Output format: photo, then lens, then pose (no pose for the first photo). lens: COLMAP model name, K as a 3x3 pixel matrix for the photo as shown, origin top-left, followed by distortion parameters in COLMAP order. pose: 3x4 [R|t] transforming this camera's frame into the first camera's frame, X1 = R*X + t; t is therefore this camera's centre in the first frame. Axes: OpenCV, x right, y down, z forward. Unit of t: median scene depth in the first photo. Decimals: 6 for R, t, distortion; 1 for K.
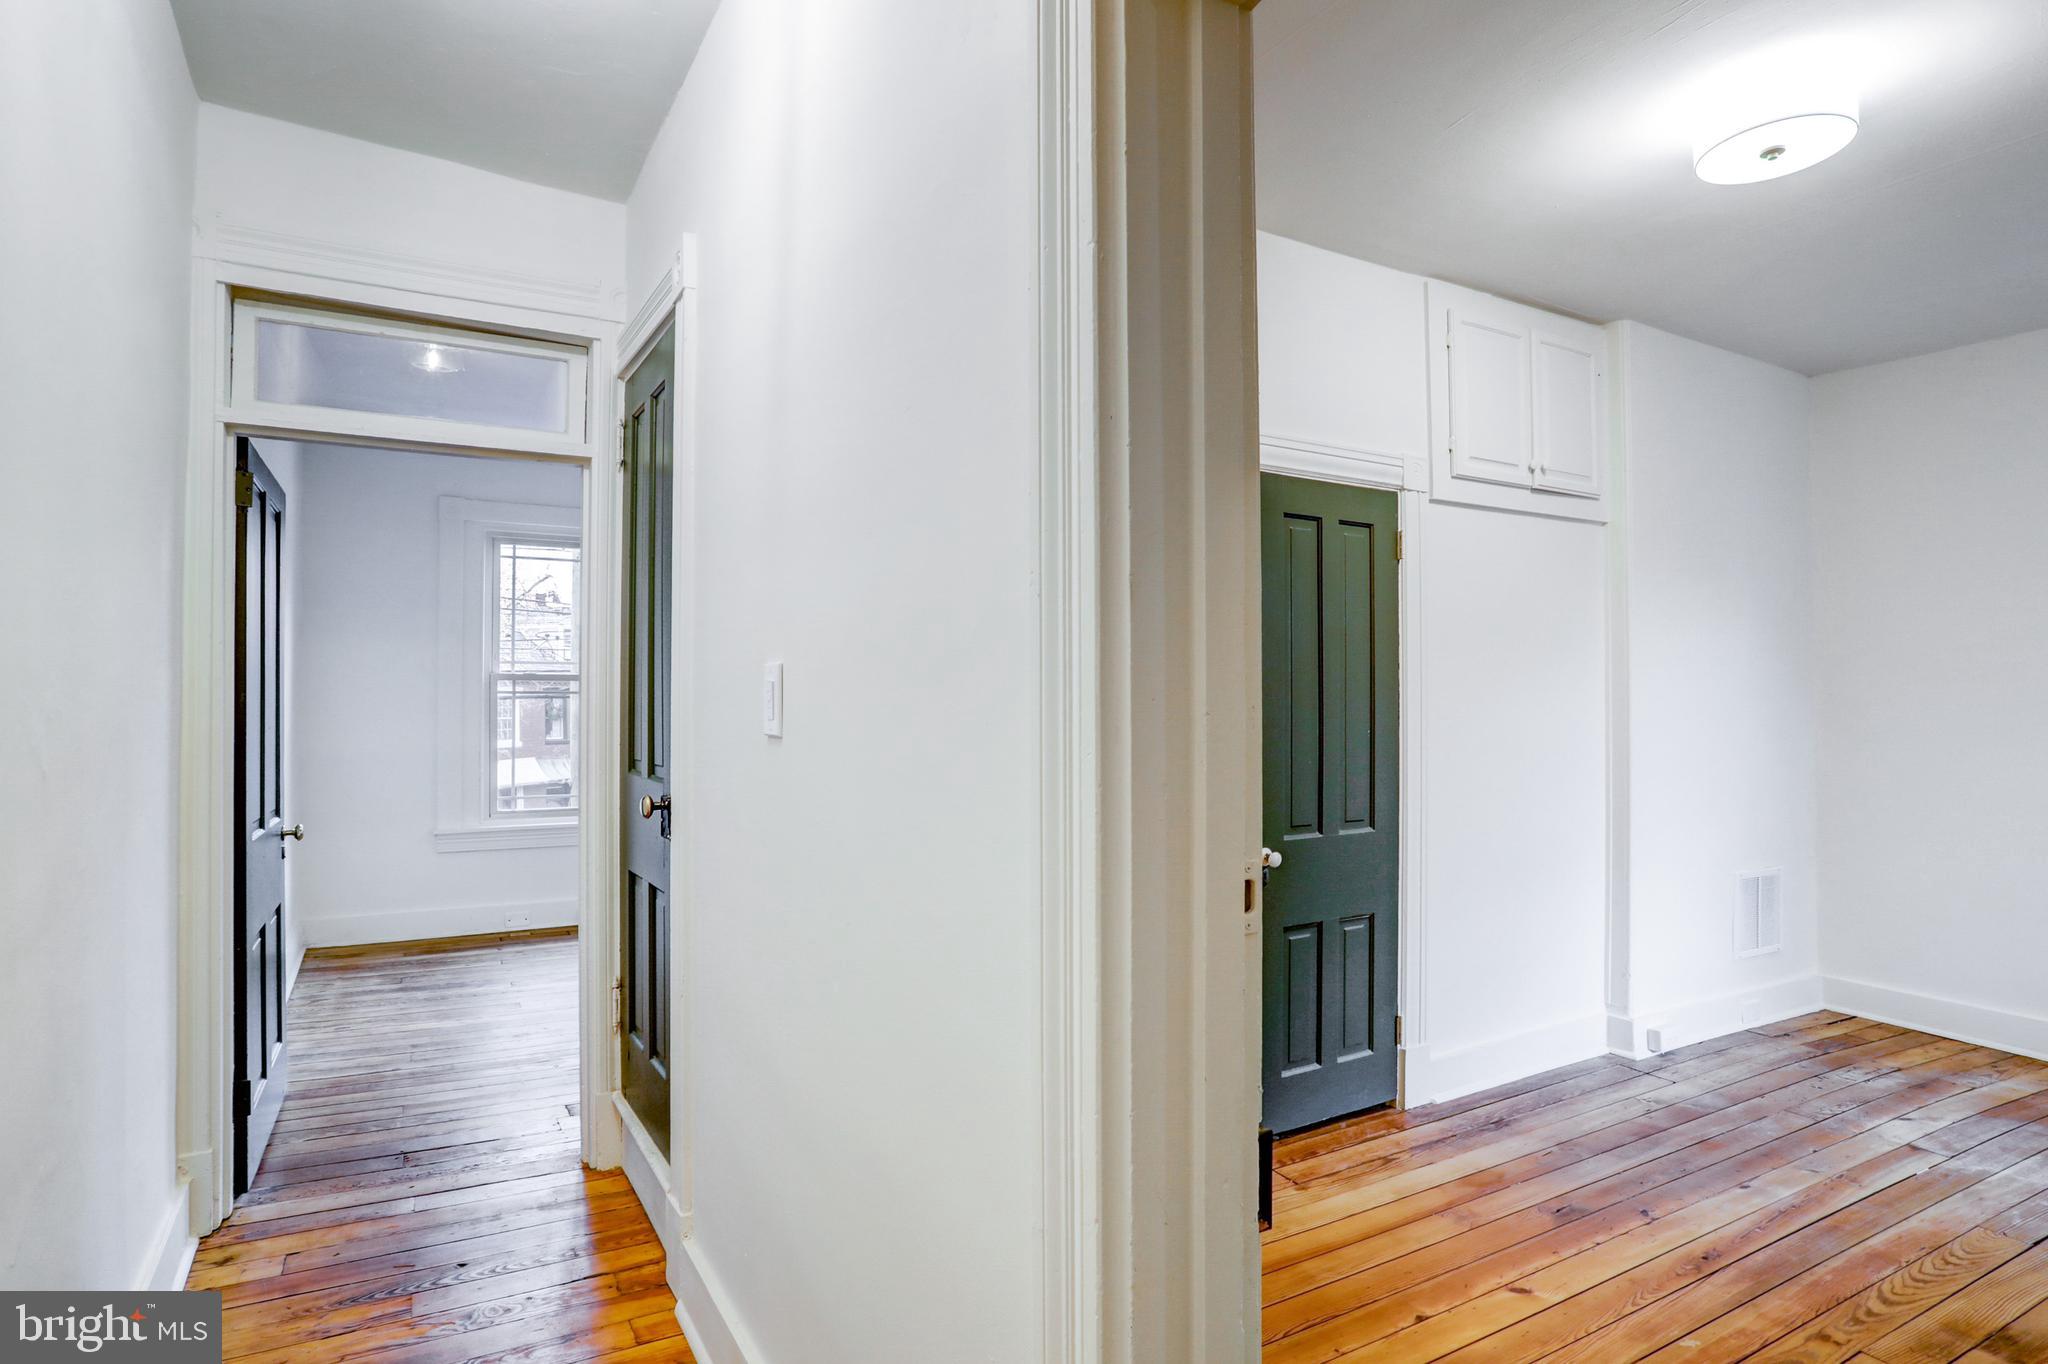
lens RADIAL K [[1017.3, 0, 1082.9], [0, 1017.3, 690.8], [0, 0, 1]] dist [-0.040120, 0.022243]
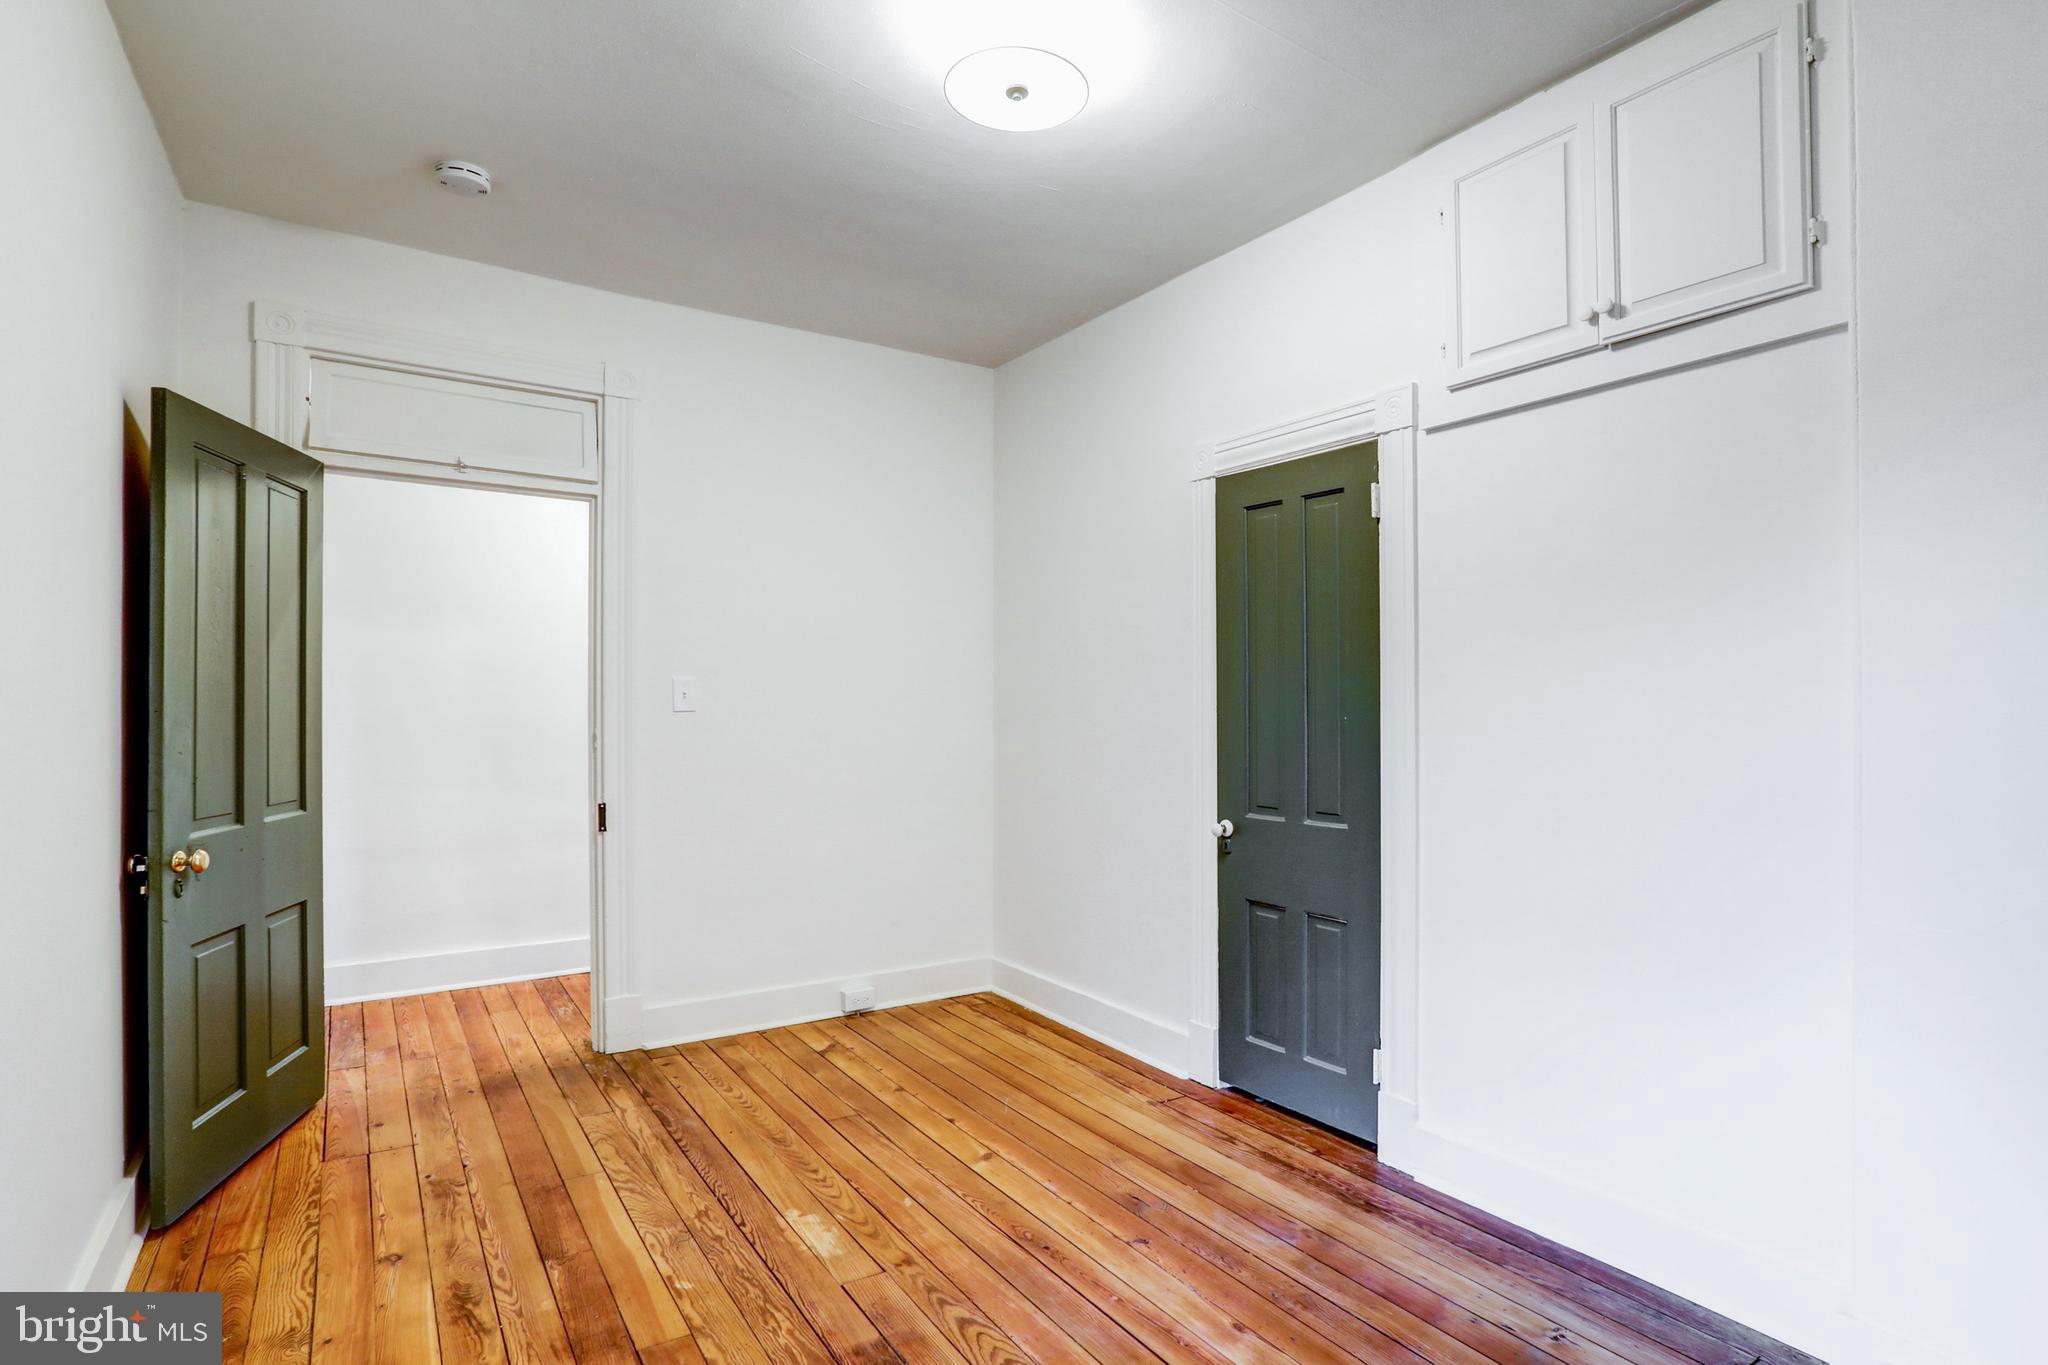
lens RADIAL K [[1017.3, 0, 1082.9], [0, 1017.3, 691.3], [0, 0, 1]] dist [-0.040120, 0.022243]
pose [[0.116762, -0.006635, -0.993138, 1.240767], [0.016012, 0.999860, -0.004797, 0.018107], [0.993031, -0.015343, 0.116852, 0.711987]]
